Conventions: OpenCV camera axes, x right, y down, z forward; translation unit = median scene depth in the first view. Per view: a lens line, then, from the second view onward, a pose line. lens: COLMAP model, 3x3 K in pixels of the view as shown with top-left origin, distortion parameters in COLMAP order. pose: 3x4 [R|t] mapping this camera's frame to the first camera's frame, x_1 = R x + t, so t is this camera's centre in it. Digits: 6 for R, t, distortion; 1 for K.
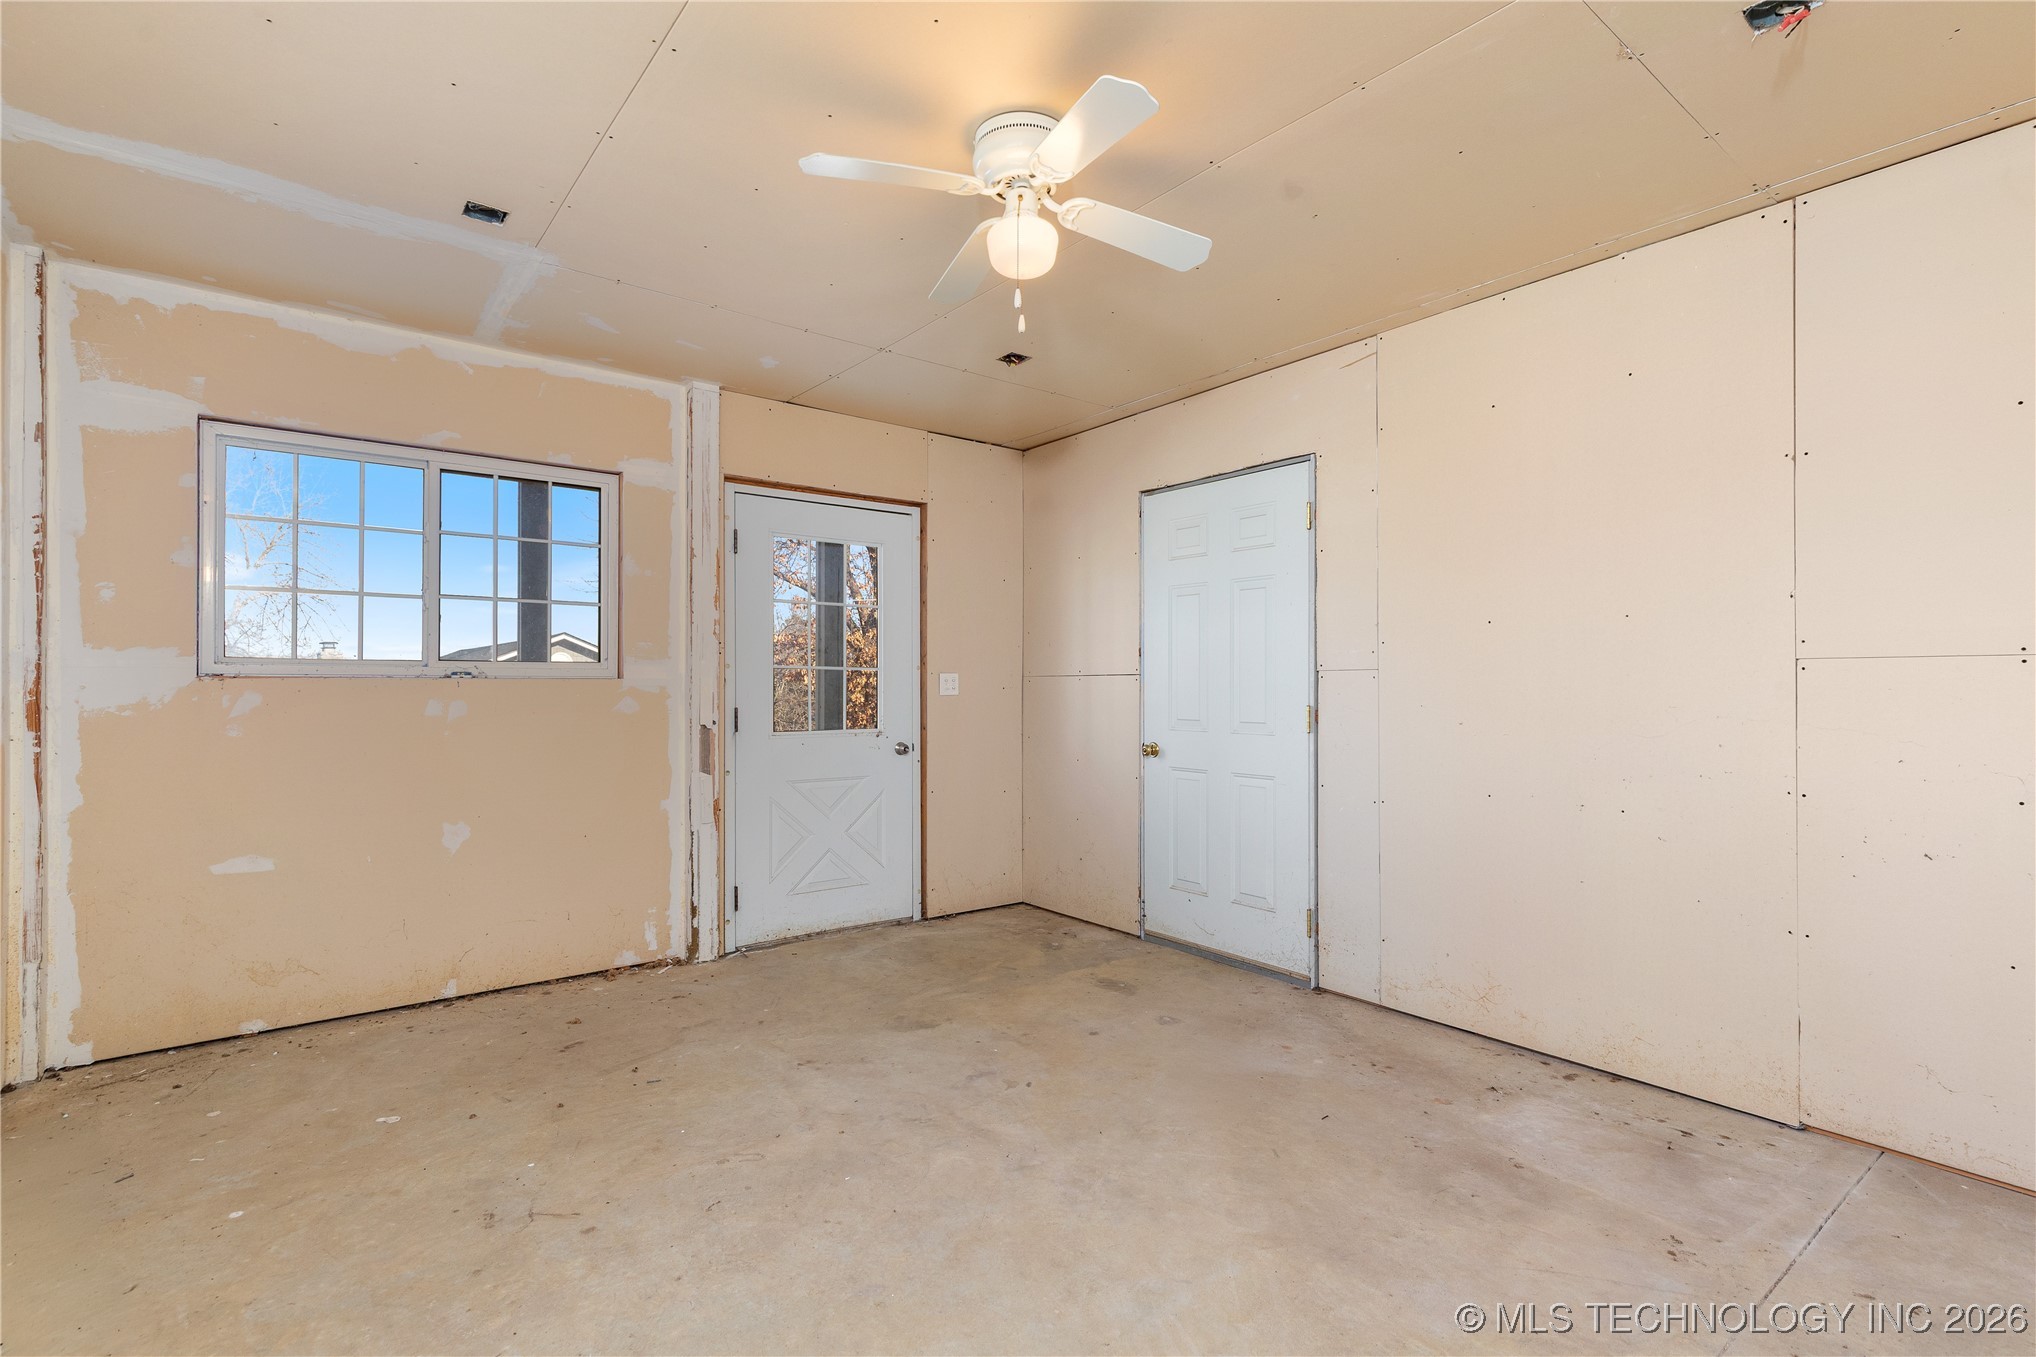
lens RADIAL K [[946.1, 0, 1026.4], [0, 946.1, 684.4], [0, 0, 1]] dist [0.009525, 0.000353]
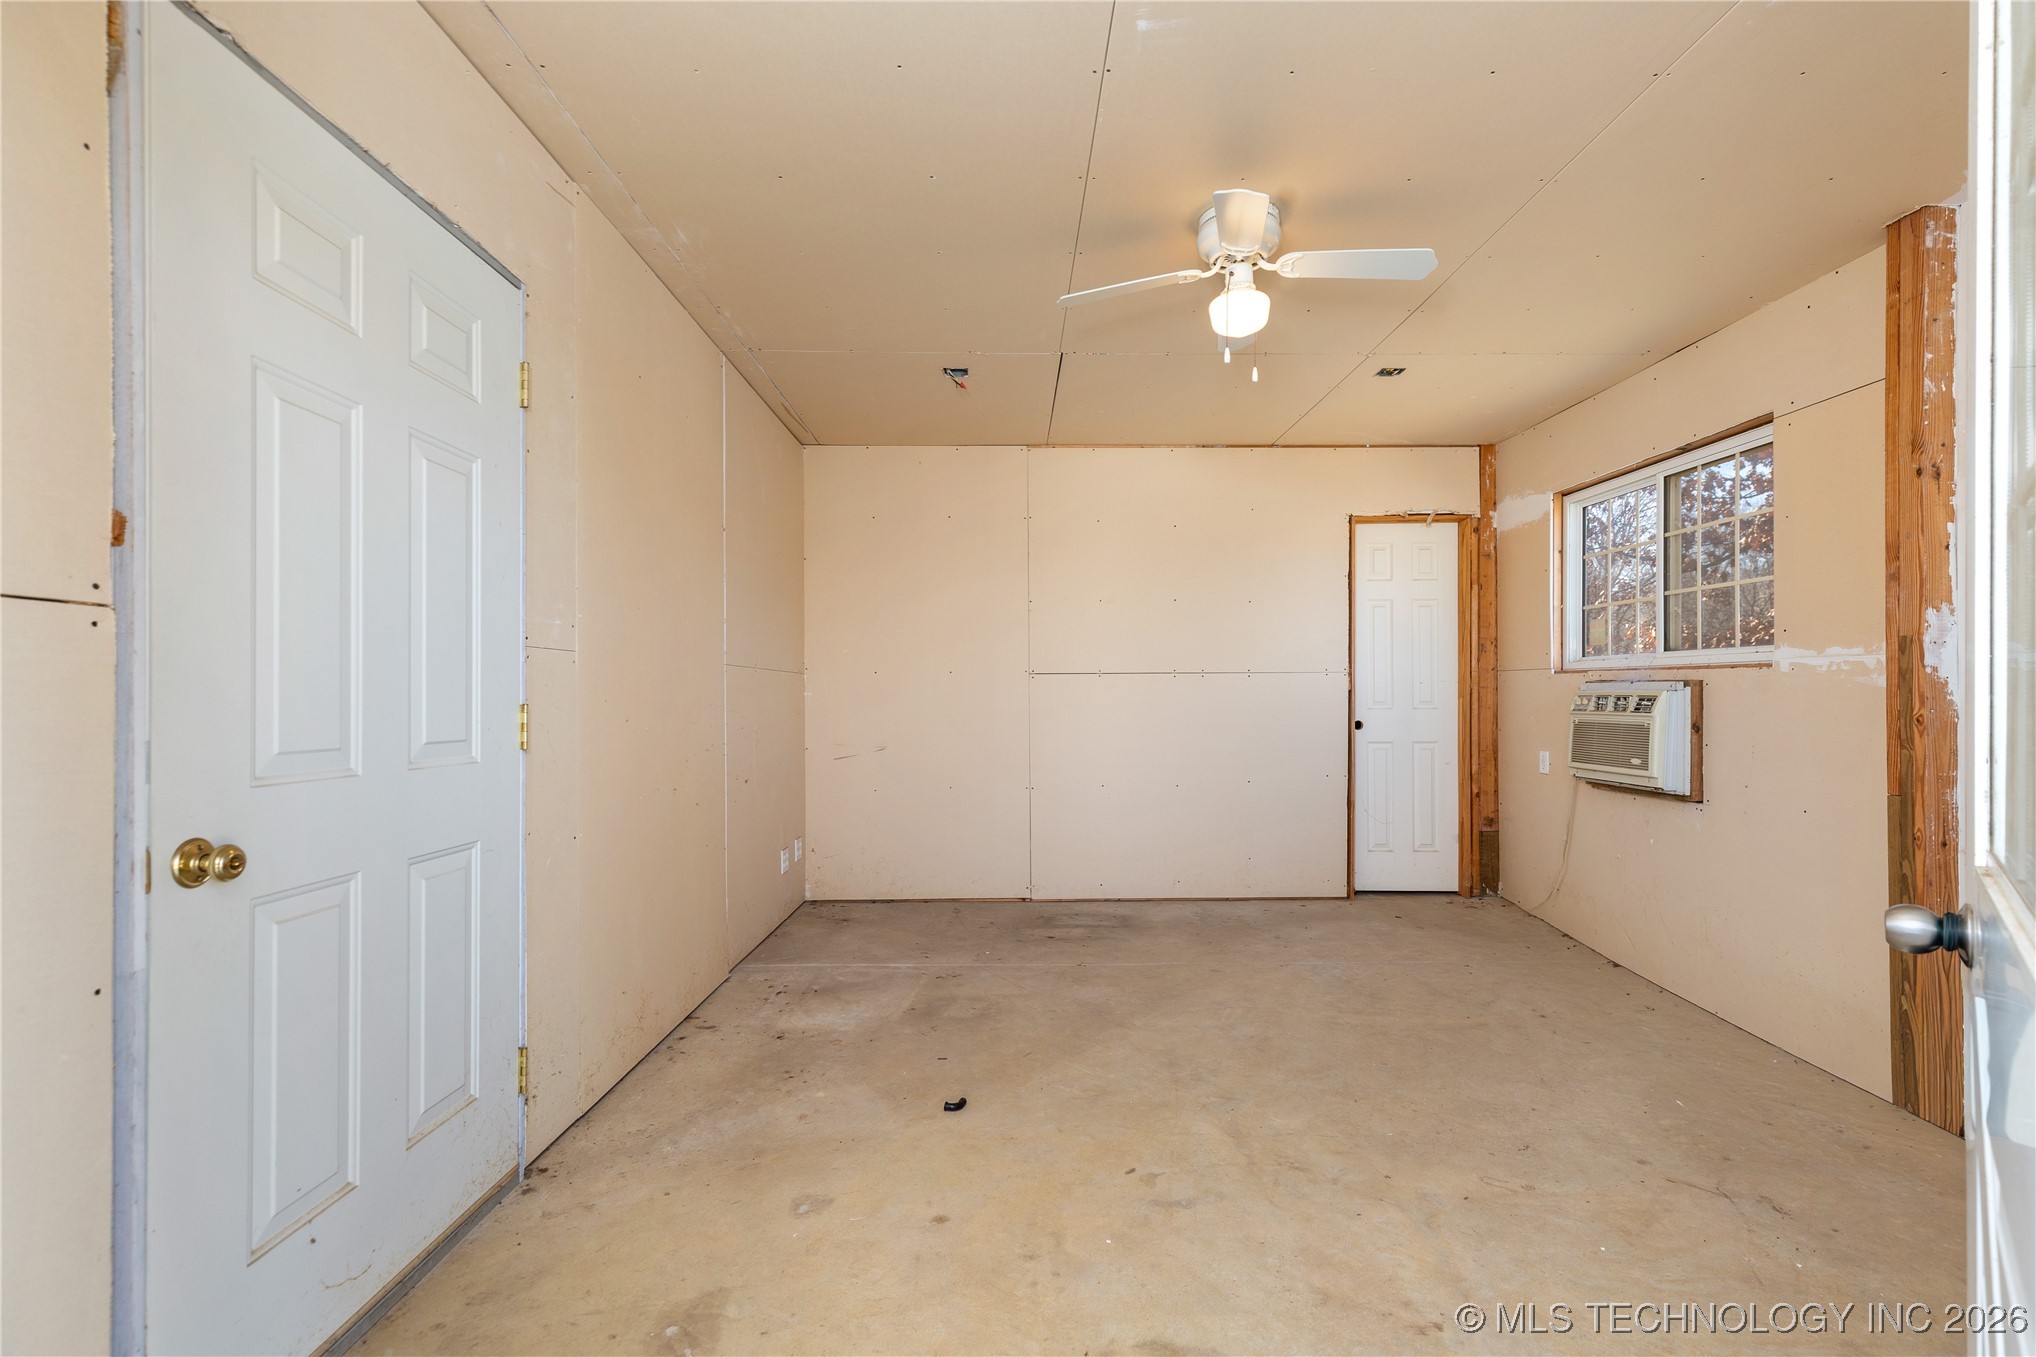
lens RADIAL K [[946.1, 0, 1028.6], [0, 946.1, 690.3], [0, 0, 1]] dist [0.009525, 0.000353]
pose [[-0.800368, 0.008242, 0.599453, -0.445770], [0.001126, 0.999924, -0.012244, 0.034037], [-0.599508, -0.009124, -0.800317, 1.850440]]
